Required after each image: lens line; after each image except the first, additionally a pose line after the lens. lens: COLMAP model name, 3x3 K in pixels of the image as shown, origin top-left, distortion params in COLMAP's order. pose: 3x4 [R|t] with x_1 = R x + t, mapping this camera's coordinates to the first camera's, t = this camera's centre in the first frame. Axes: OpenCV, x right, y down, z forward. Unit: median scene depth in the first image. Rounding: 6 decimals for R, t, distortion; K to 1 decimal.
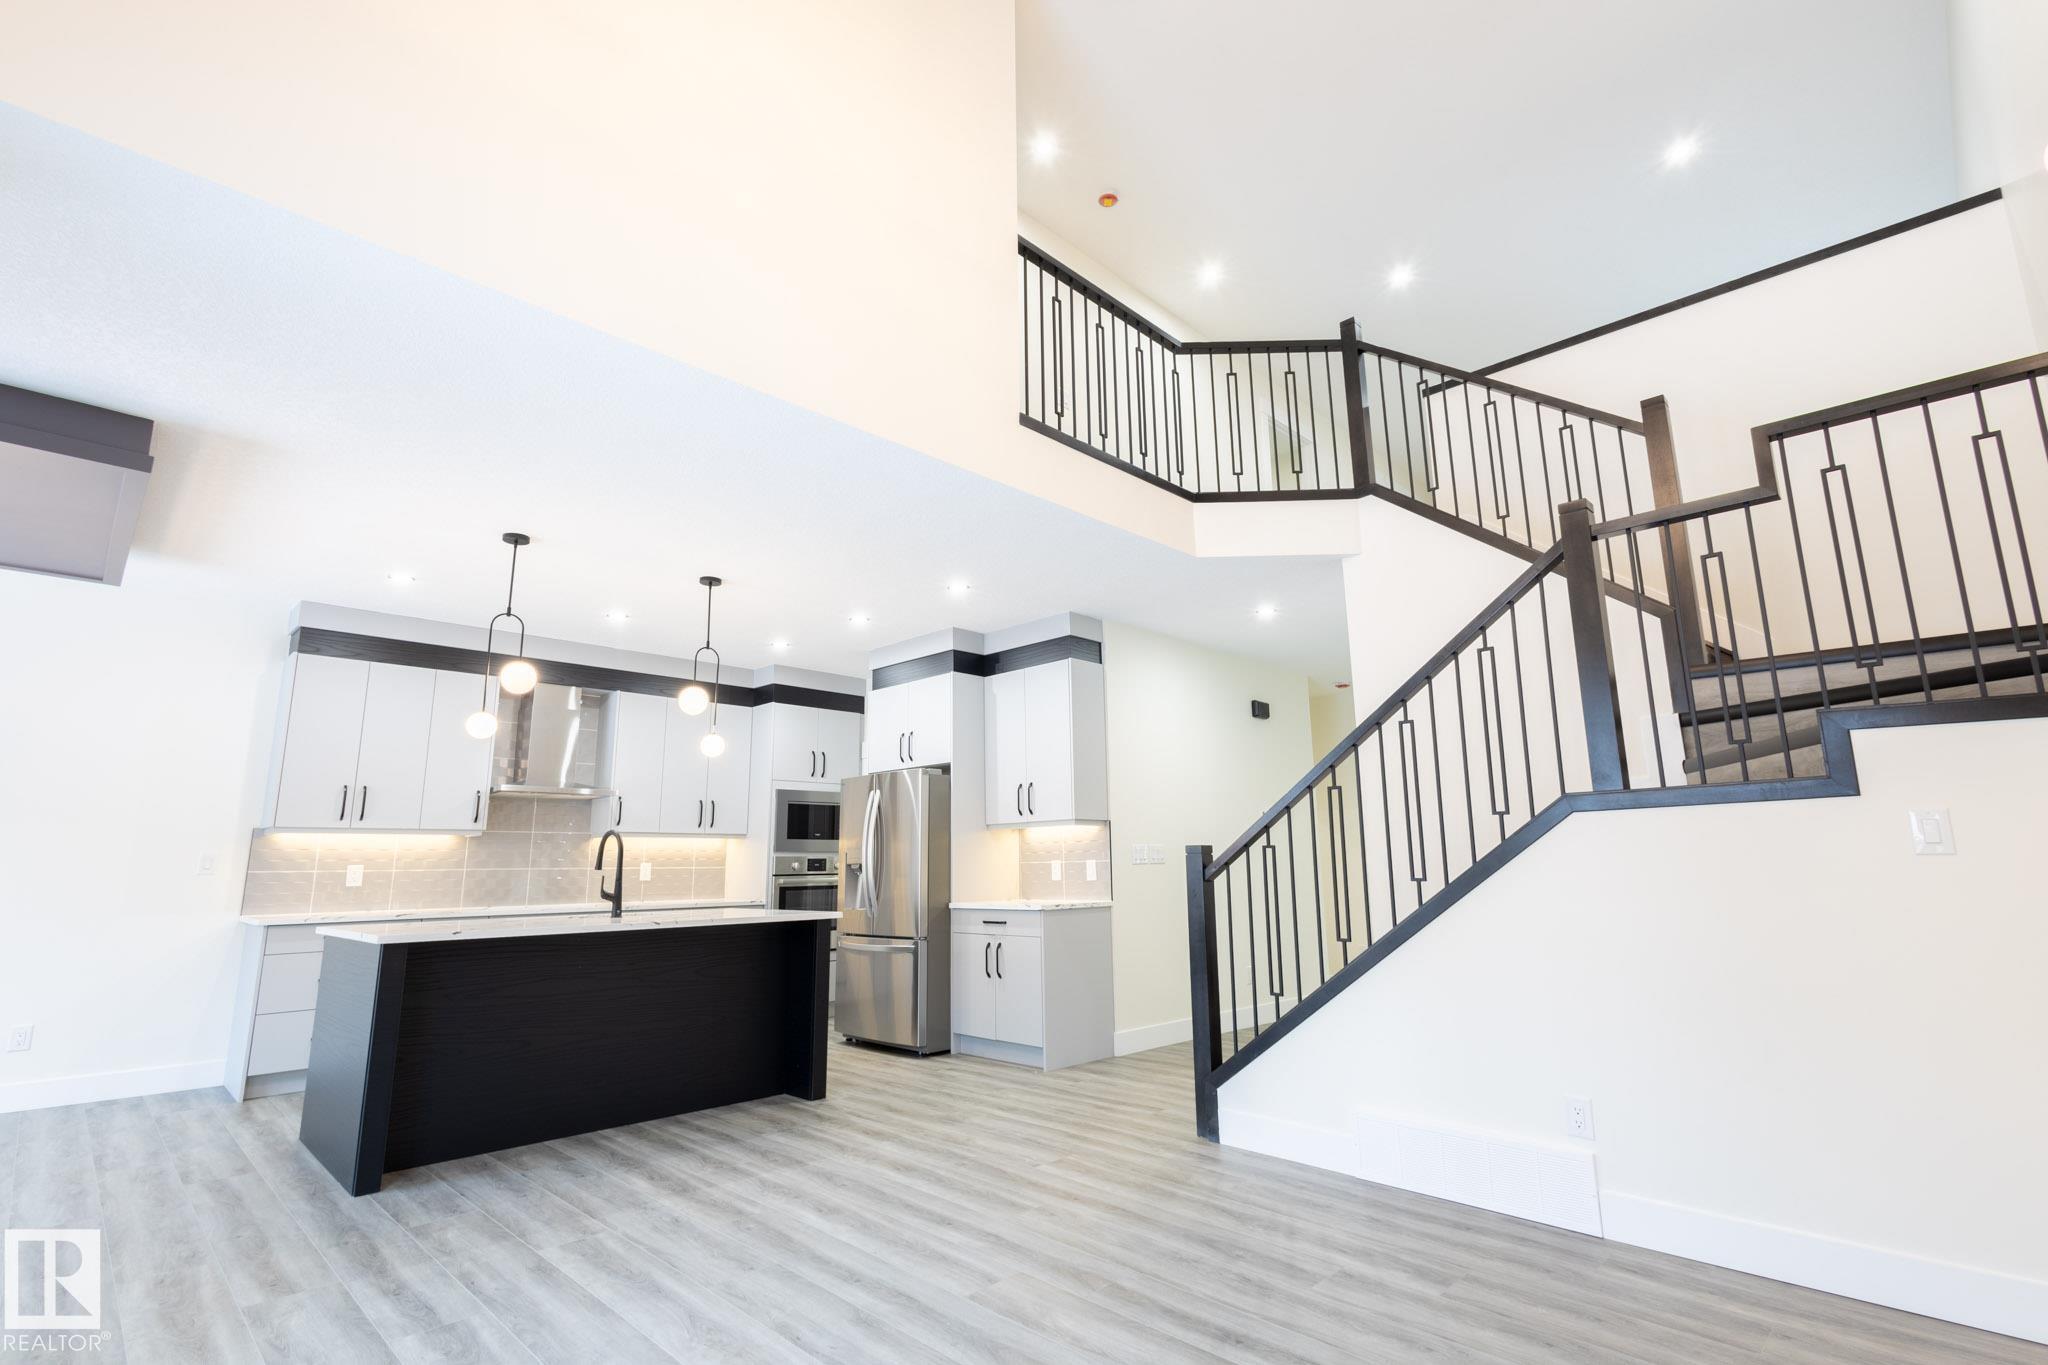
lens RADIAL K [[947.0, 0, 1020.5], [0, 947.0, 685.6], [0, 0, 1]] dist [0.016982, -0.002605]
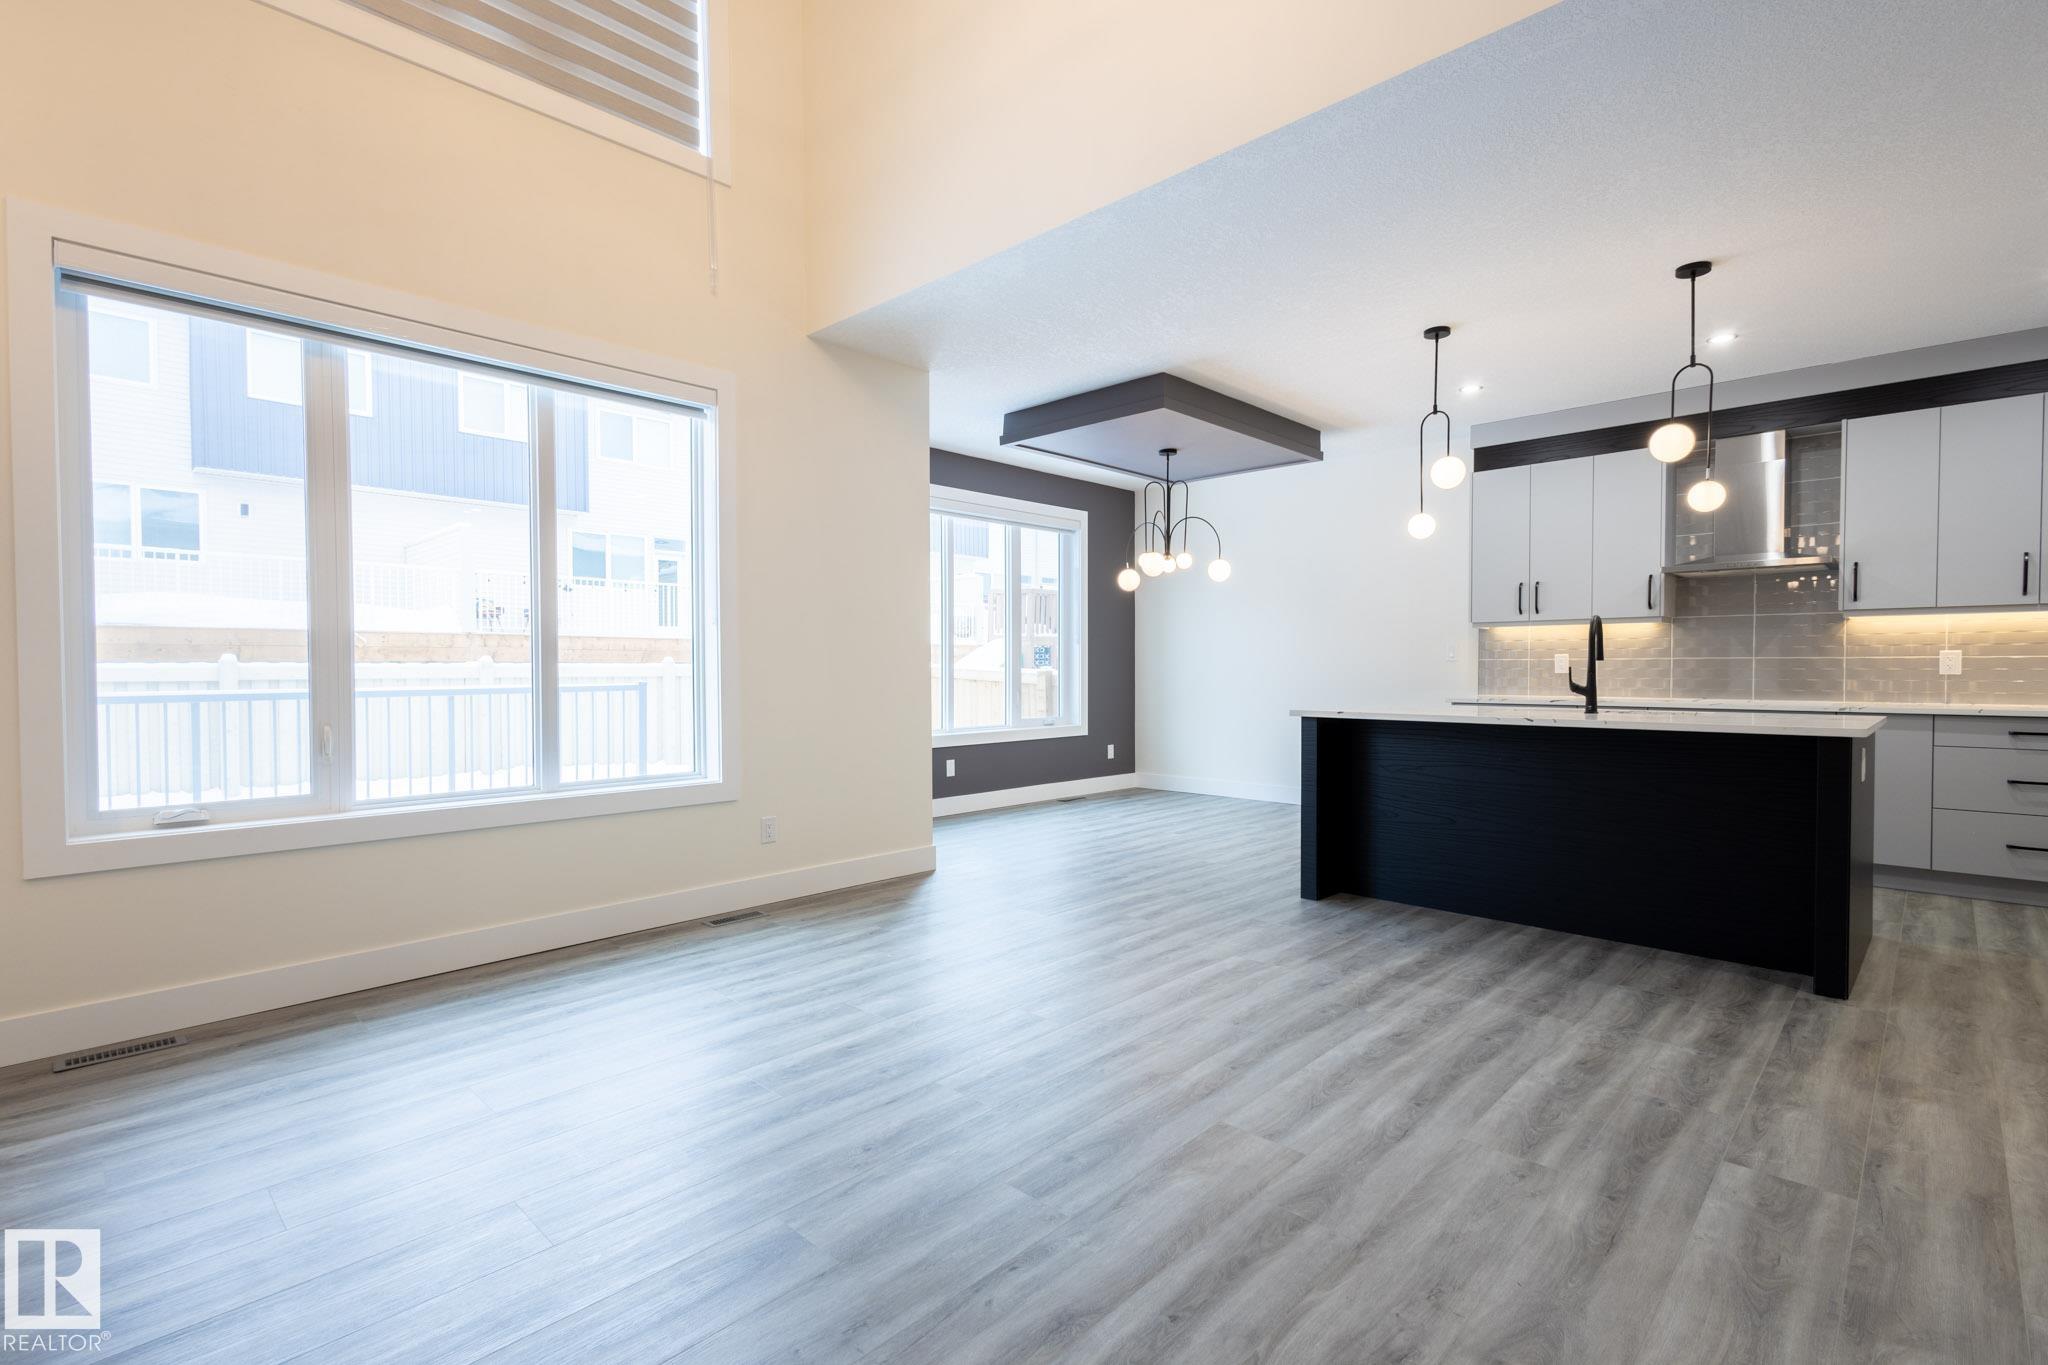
lens RADIAL K [[945.3, 0, 1016.7], [0, 945.3, 686.2], [0, 0, 1]] dist [0.019695, -0.006830]
pose [[0.016137, 0.031646, -0.999369, 0.575054], [0.190619, 0.981070, 0.034144, 0.111696], [0.981531, -0.191050, 0.009799, 0.604423]]
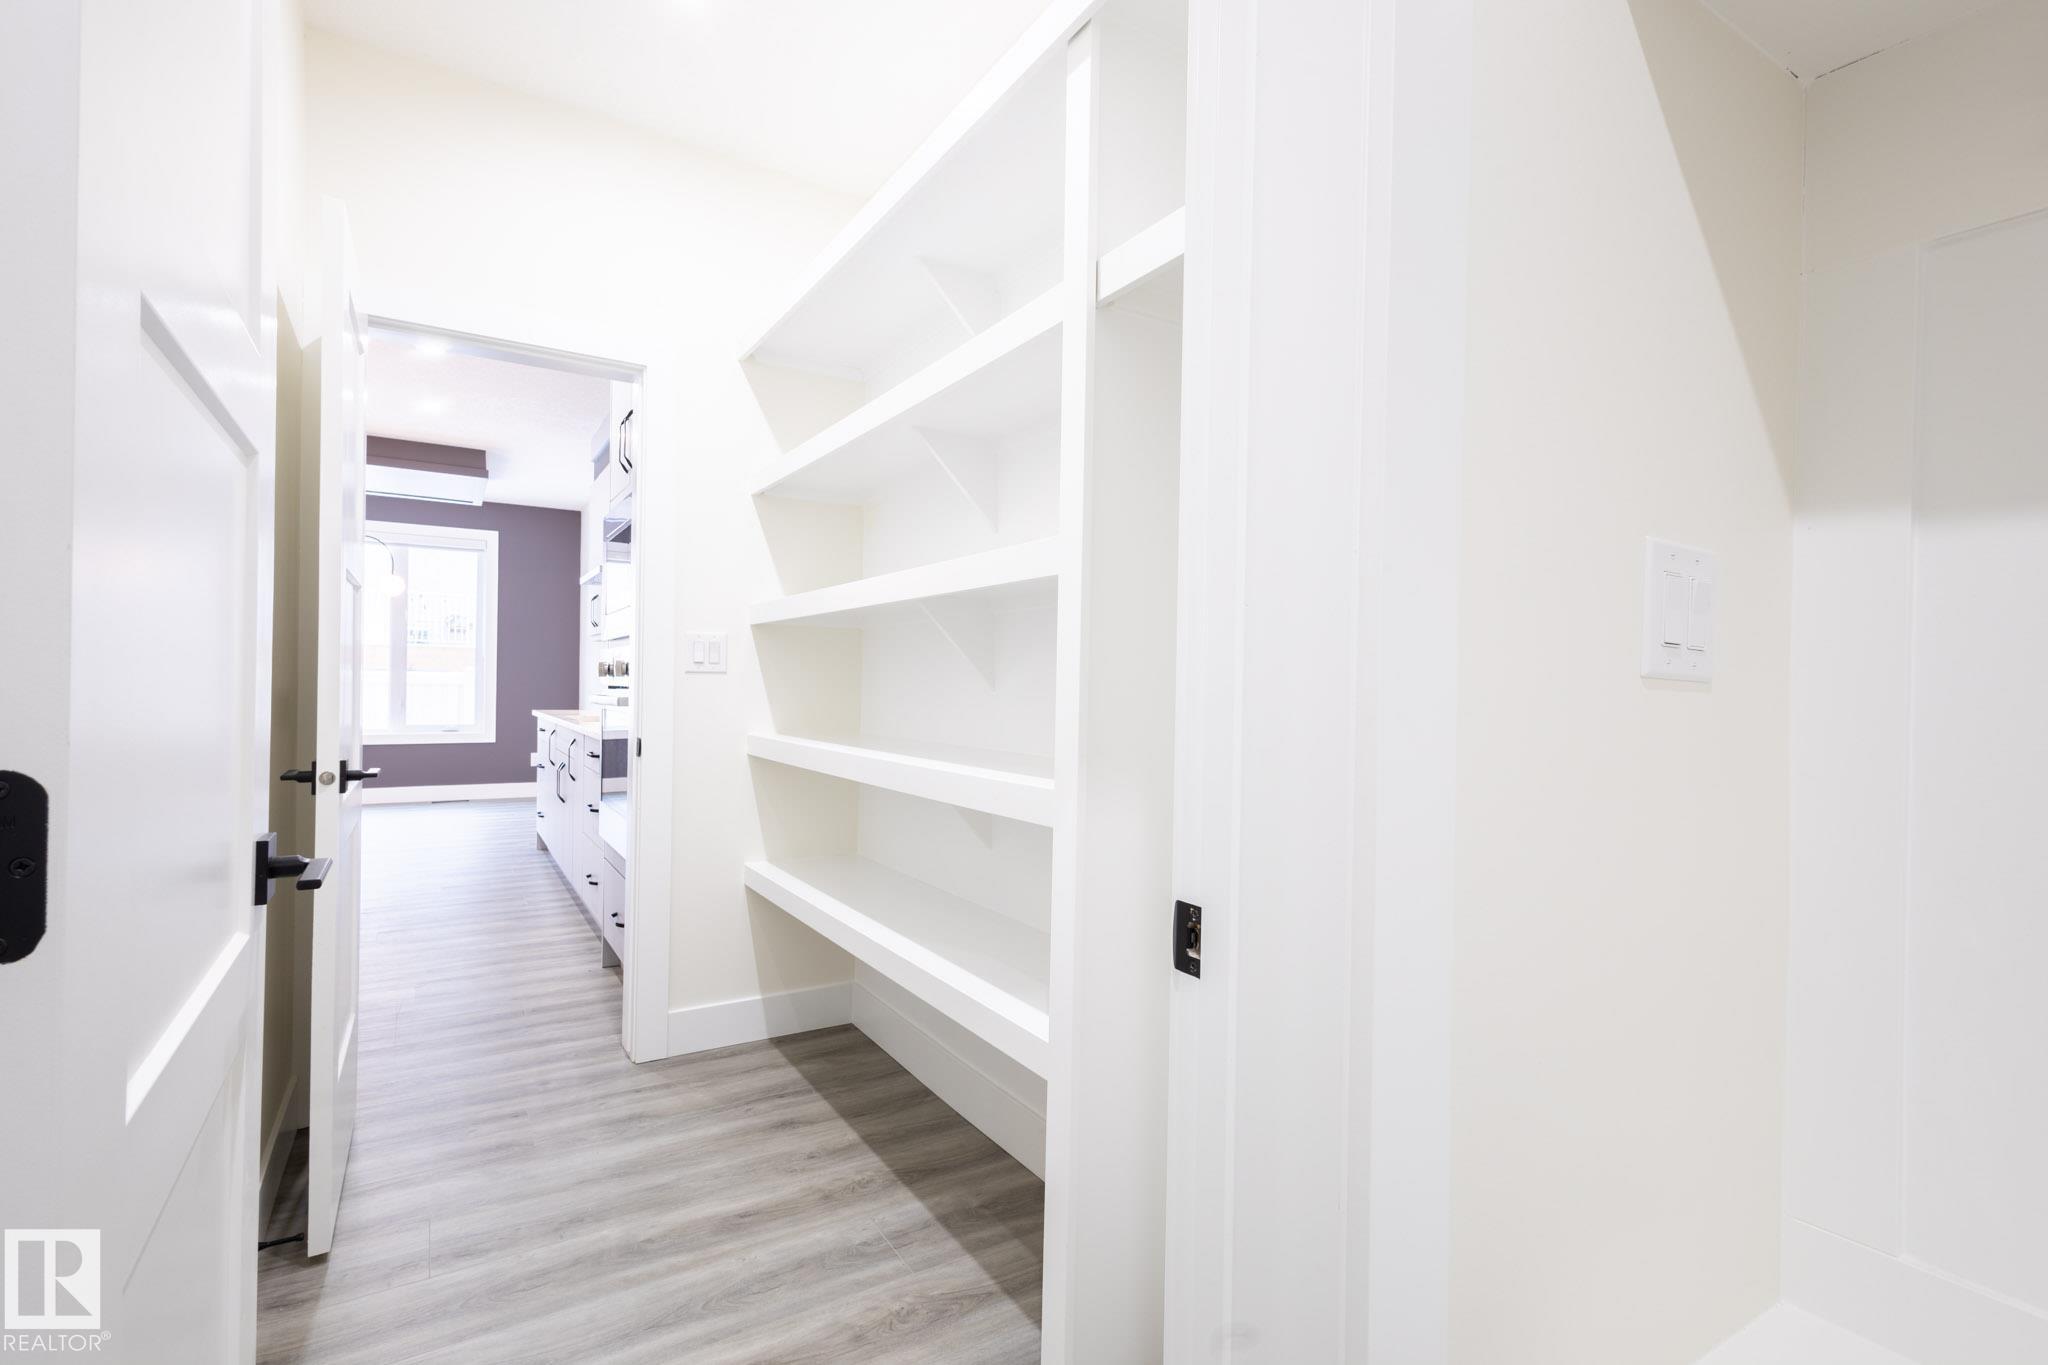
lens RADIAL K [[962.6, 0, 1024.0], [0, 962.6, 682.5], [0, 0, 1]] dist [0.004837, -0.000936]
pose [[-0.230508, 0.004464, -0.973060, 0.379215], [0.171885, 0.984452, -0.036201, 0.496530], [0.957769, -0.175599, -0.227692, 2.586051]]
